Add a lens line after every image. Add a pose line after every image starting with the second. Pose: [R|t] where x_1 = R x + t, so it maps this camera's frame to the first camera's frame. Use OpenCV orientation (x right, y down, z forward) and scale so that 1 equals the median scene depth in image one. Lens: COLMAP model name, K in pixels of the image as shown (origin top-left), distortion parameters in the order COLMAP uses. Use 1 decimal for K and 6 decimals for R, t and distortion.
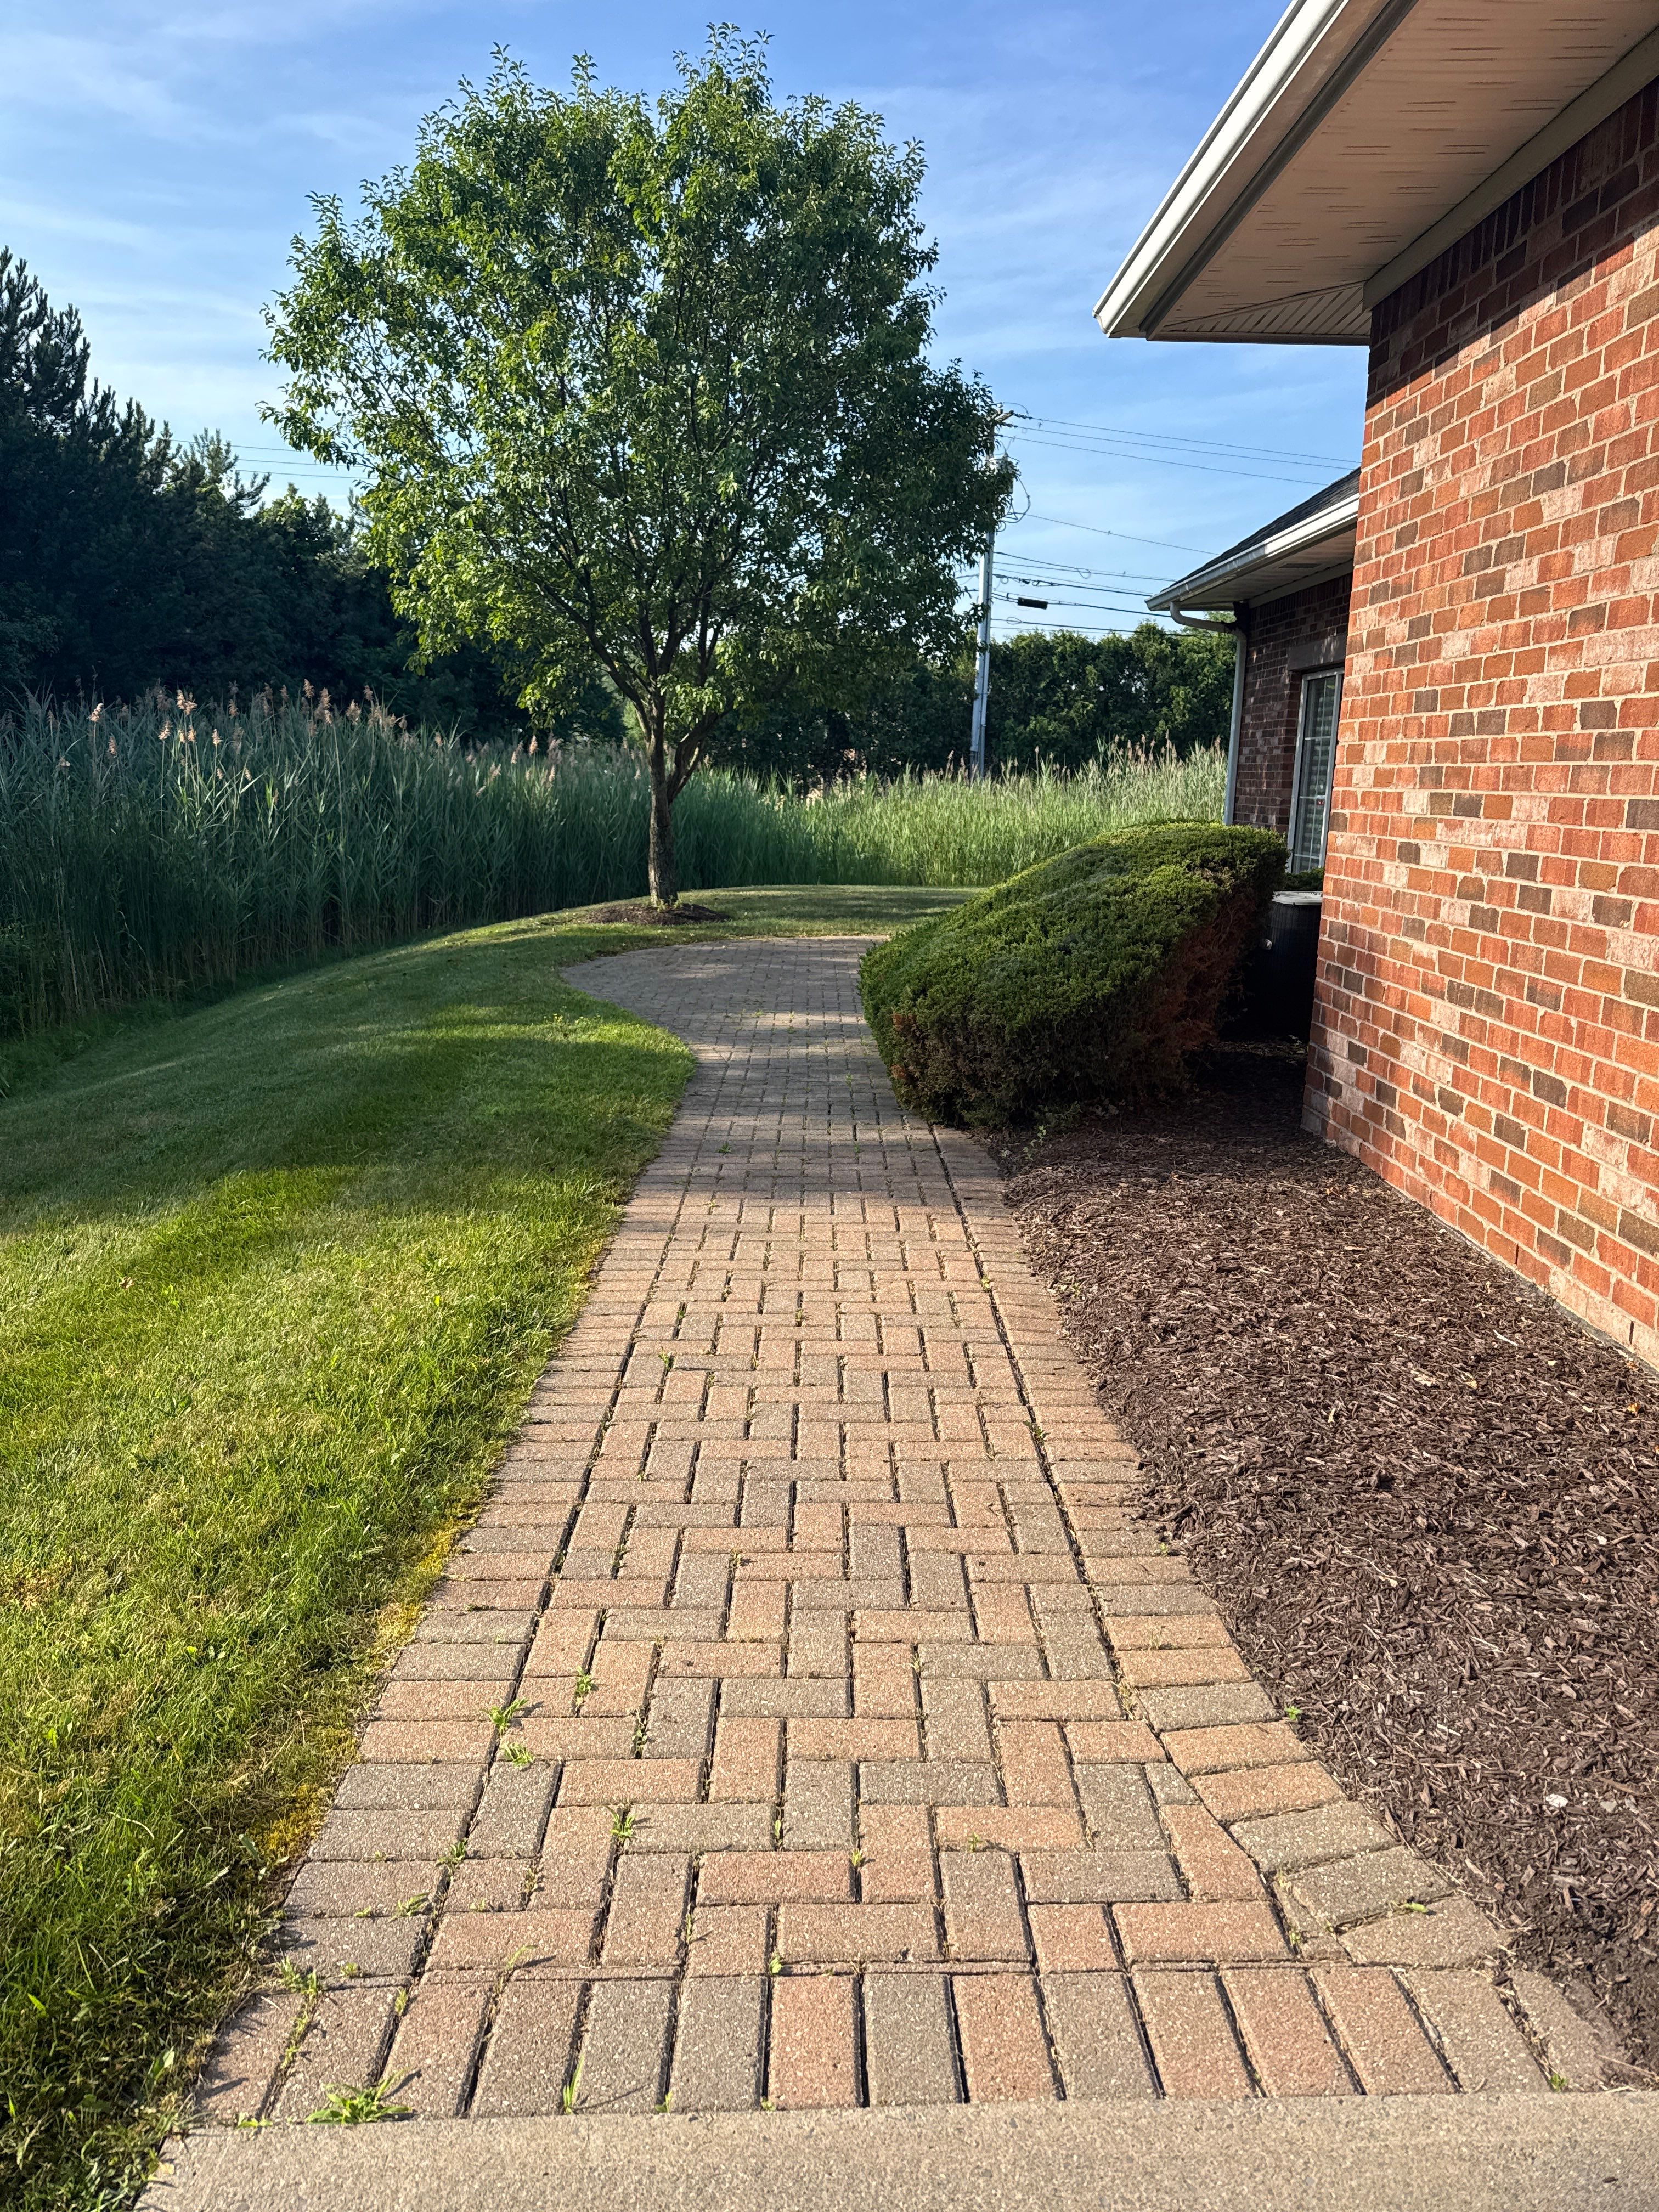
lens RADIAL K [[1558.2, 0, 840.5], [0, 1558.2, 1098.9], [0, 0, 1]] dist [0.039321, -0.041668]
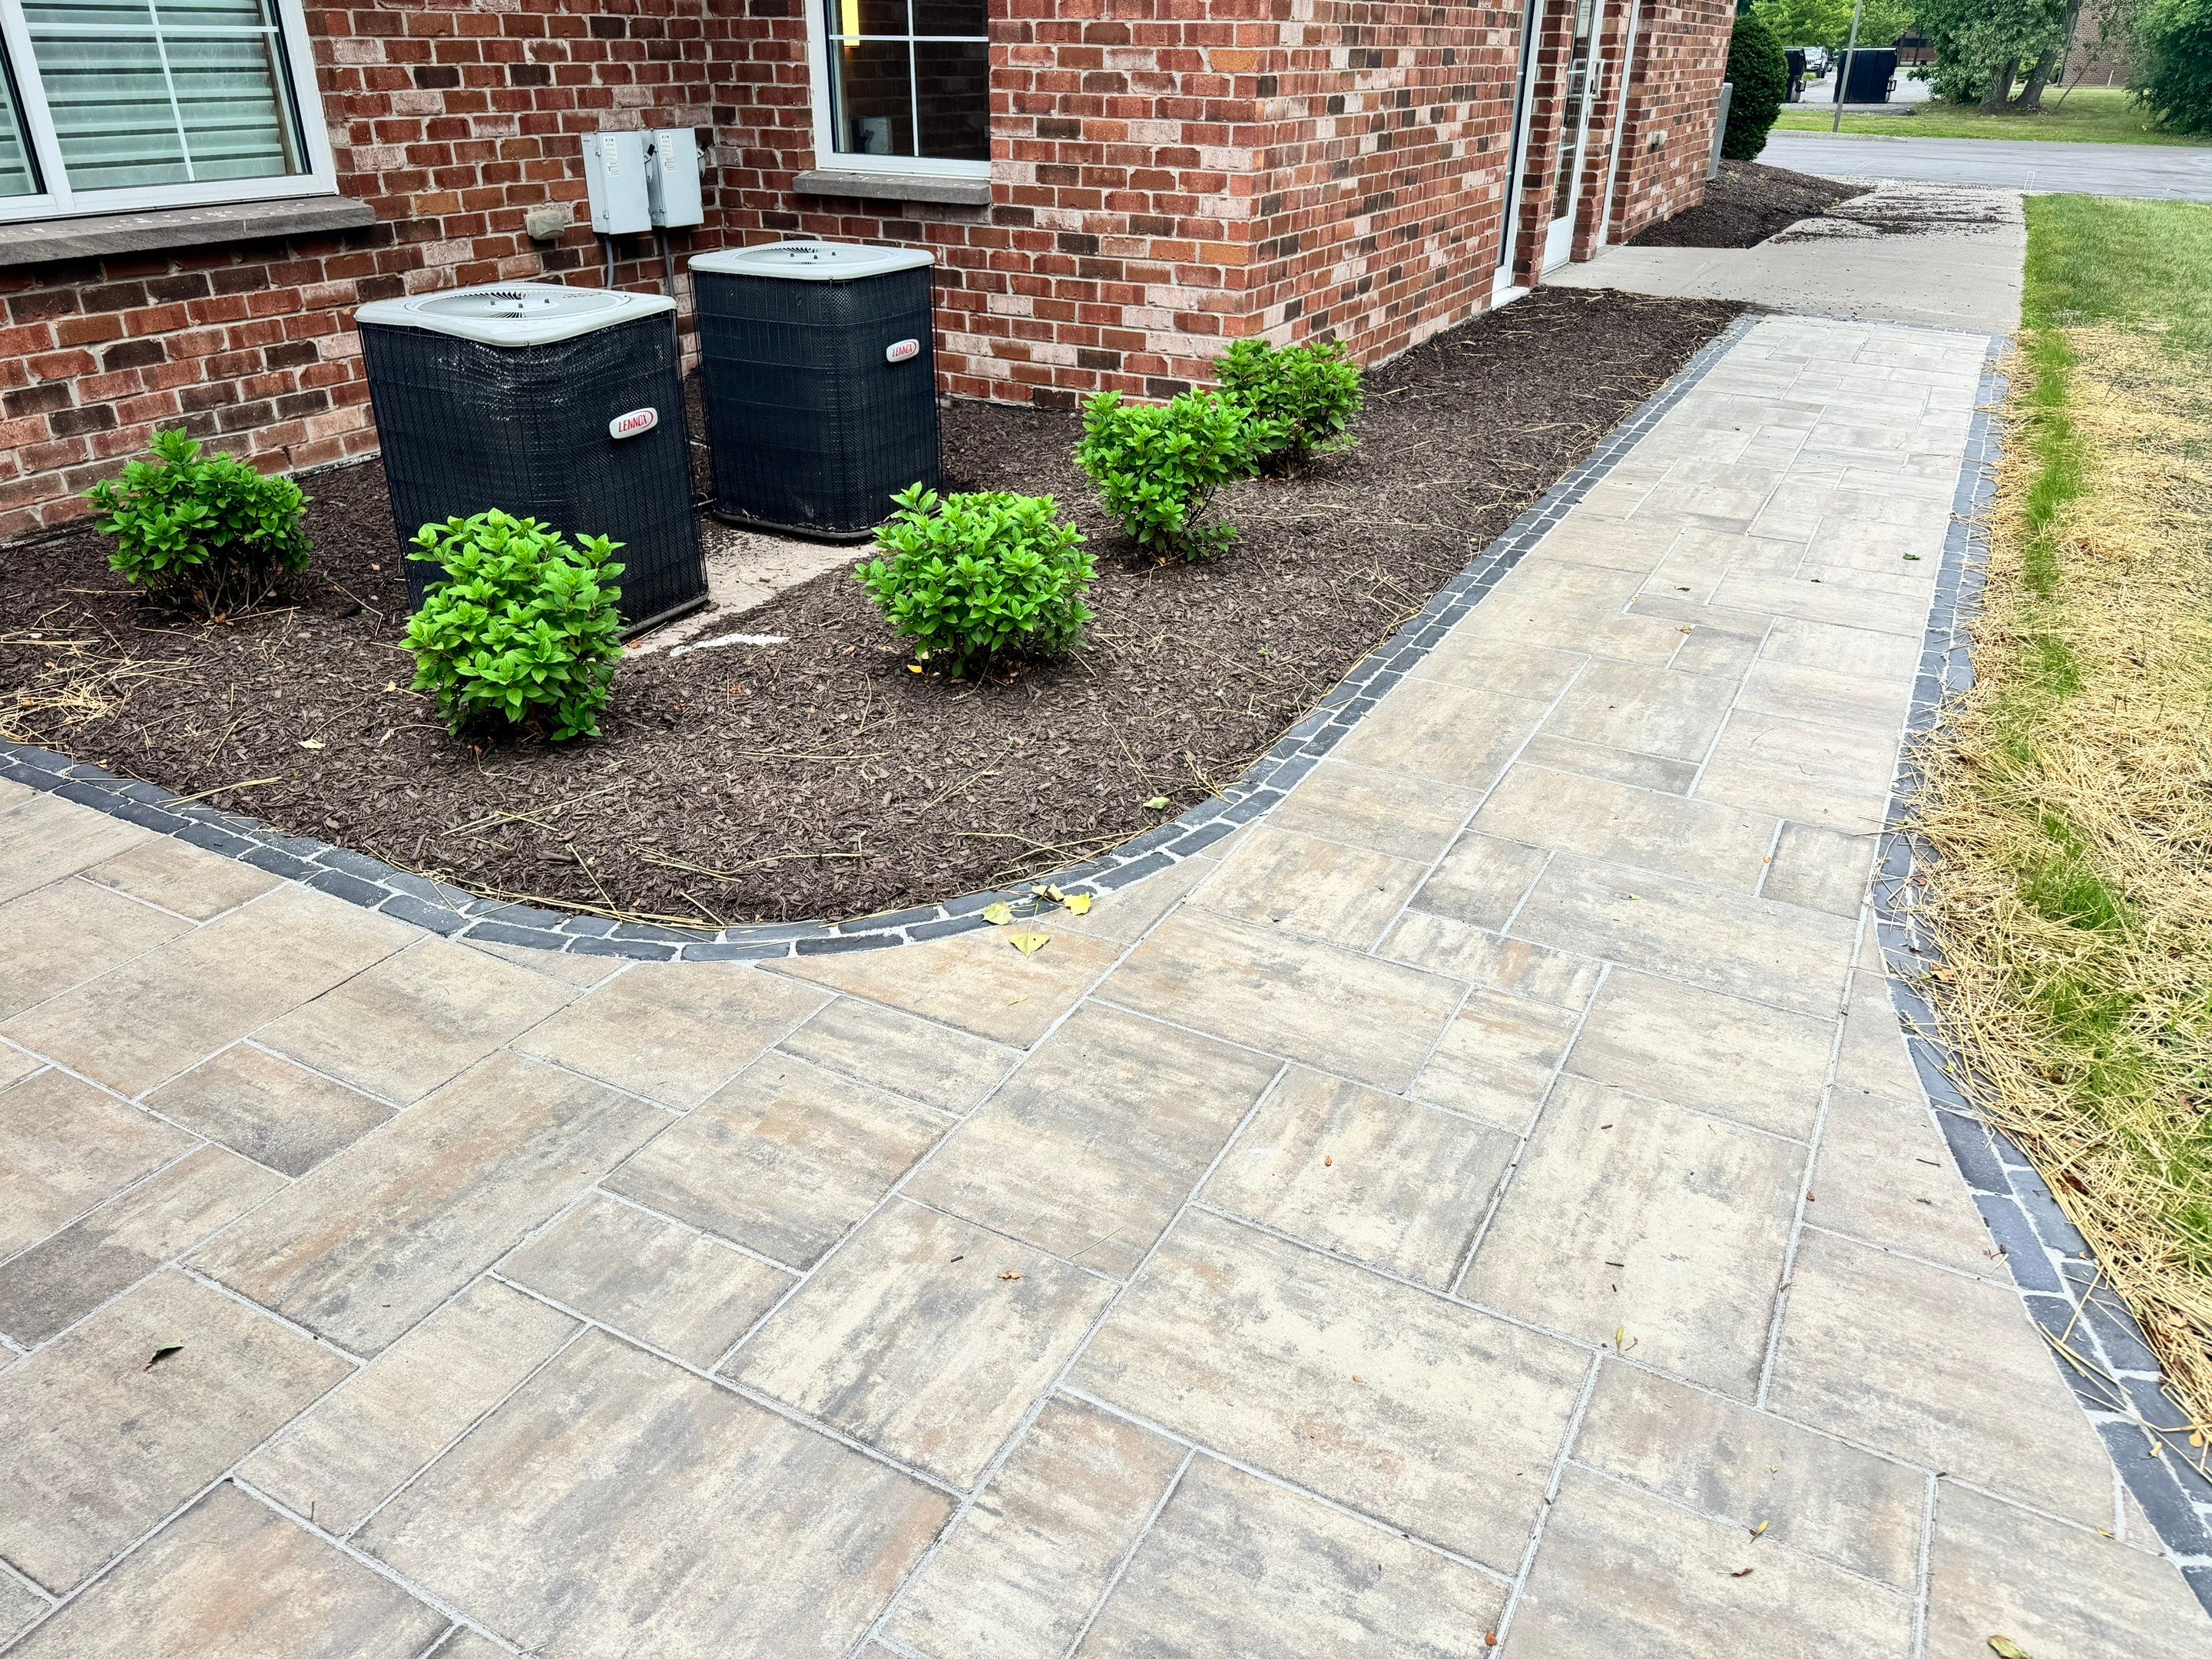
lens RADIAL K [[1566.1, 0, 1105.0], [0, 1566.1, 837.0], [0, 0, 1]] dist [0.013711, -0.013744]
pose [[-0.869647, -0.248404, 0.426625, -0.143158], [0.075358, 0.787261, 0.611998, -0.500860], [-0.487888, 0.564372, -0.665920, 2.374554]]
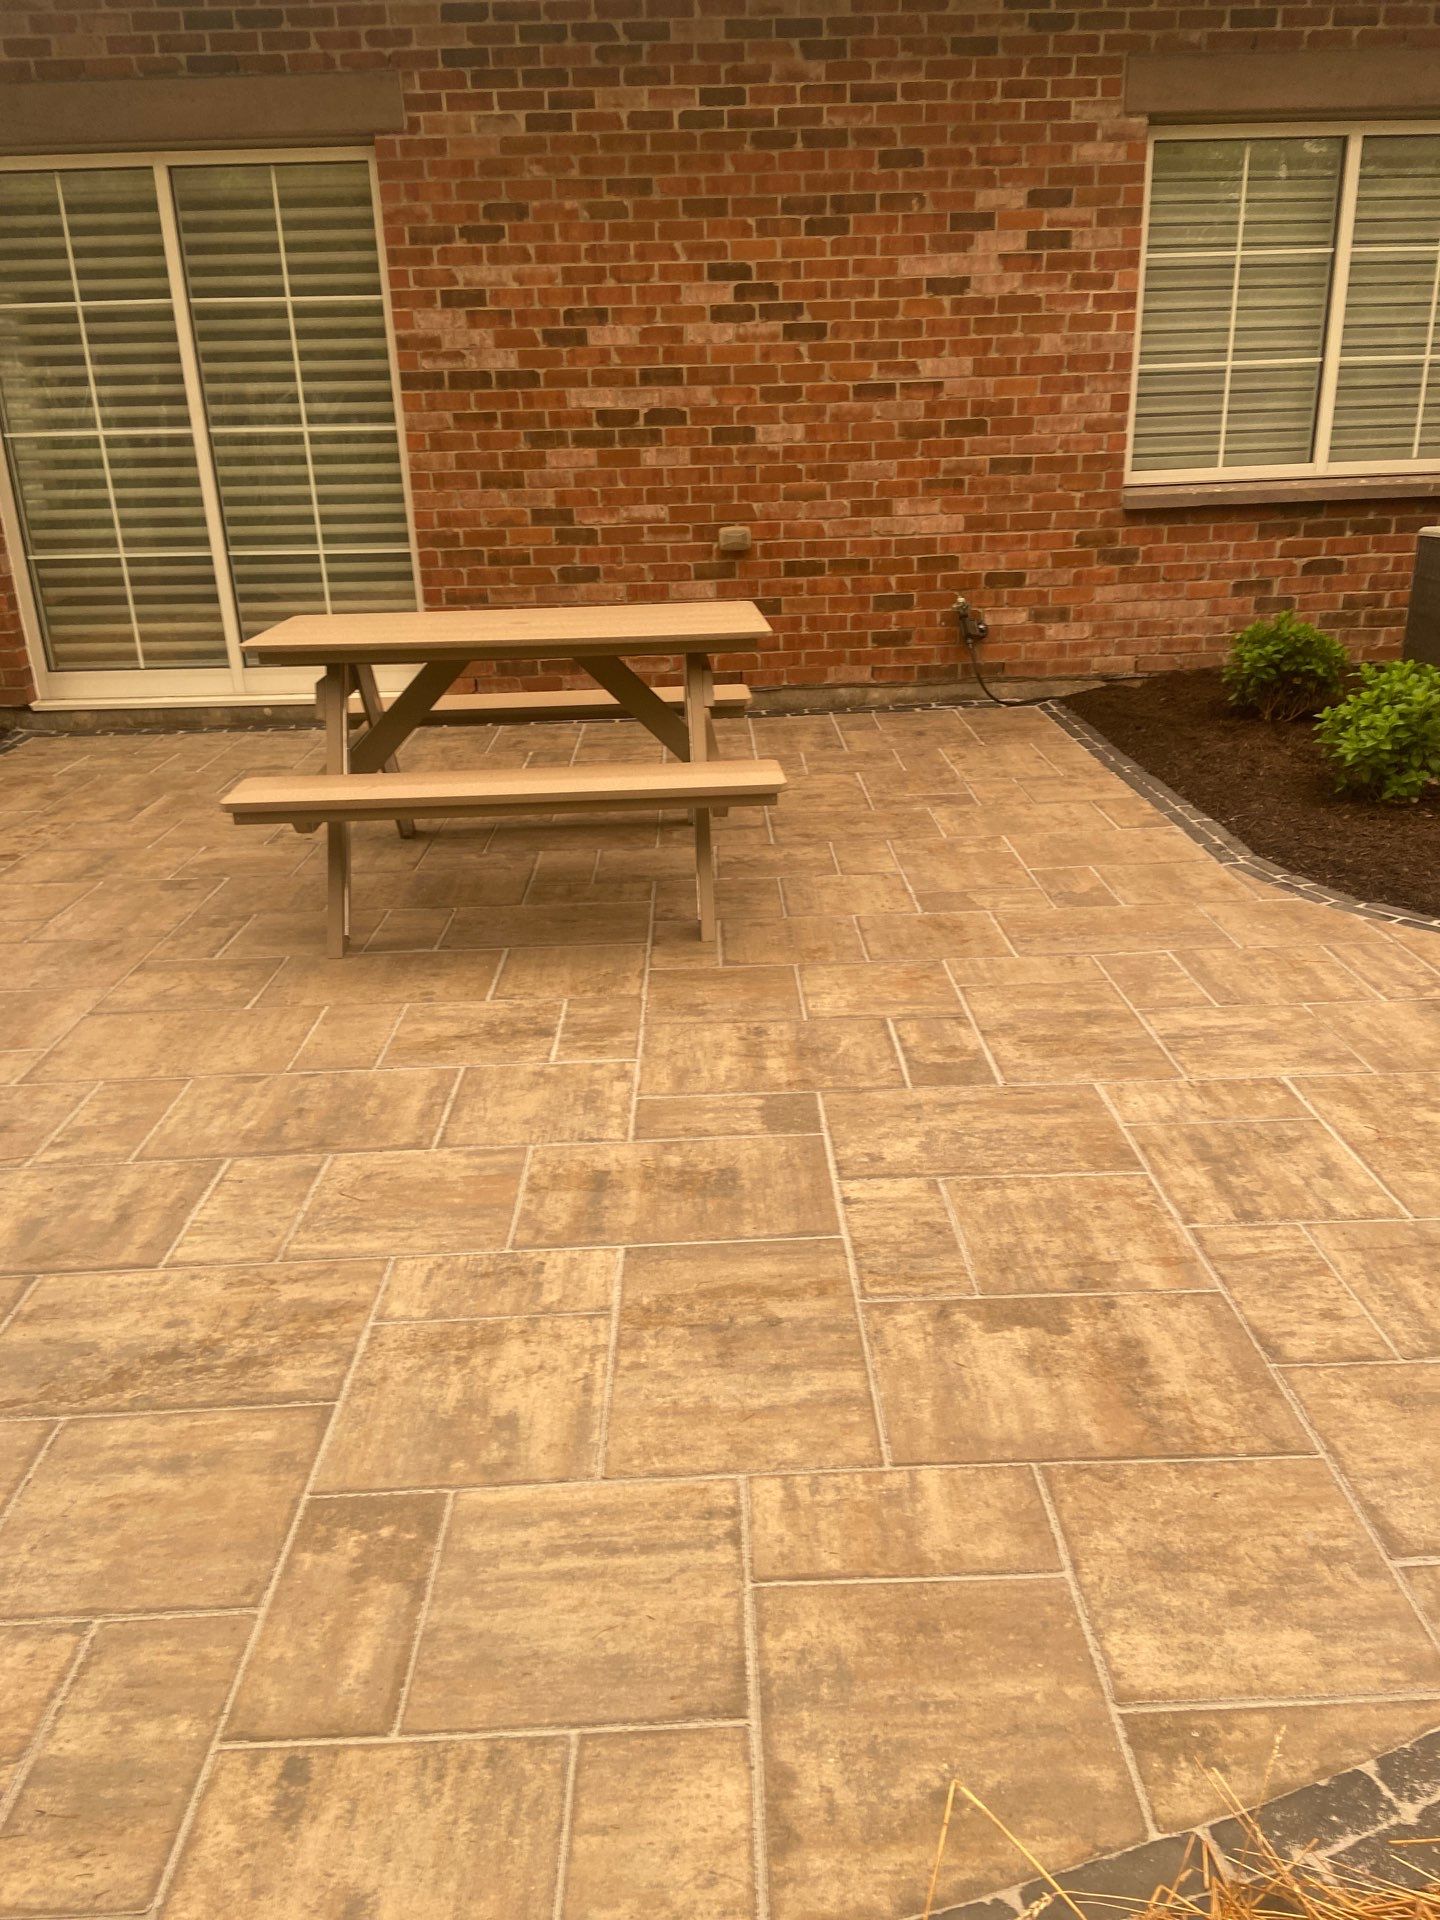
lens RADIAL K [[1439.0, 0, 739.5], [0, 1439.0, 966.5], [0, 0, 1]] dist [0.137335, -0.178352]
pose [[-0.003503, -0.364976, 0.931010, -0.565591], [0.231385, 0.905454, 0.355828, -0.466829], [-0.972856, 0.216668, 0.081278, 2.357874]]
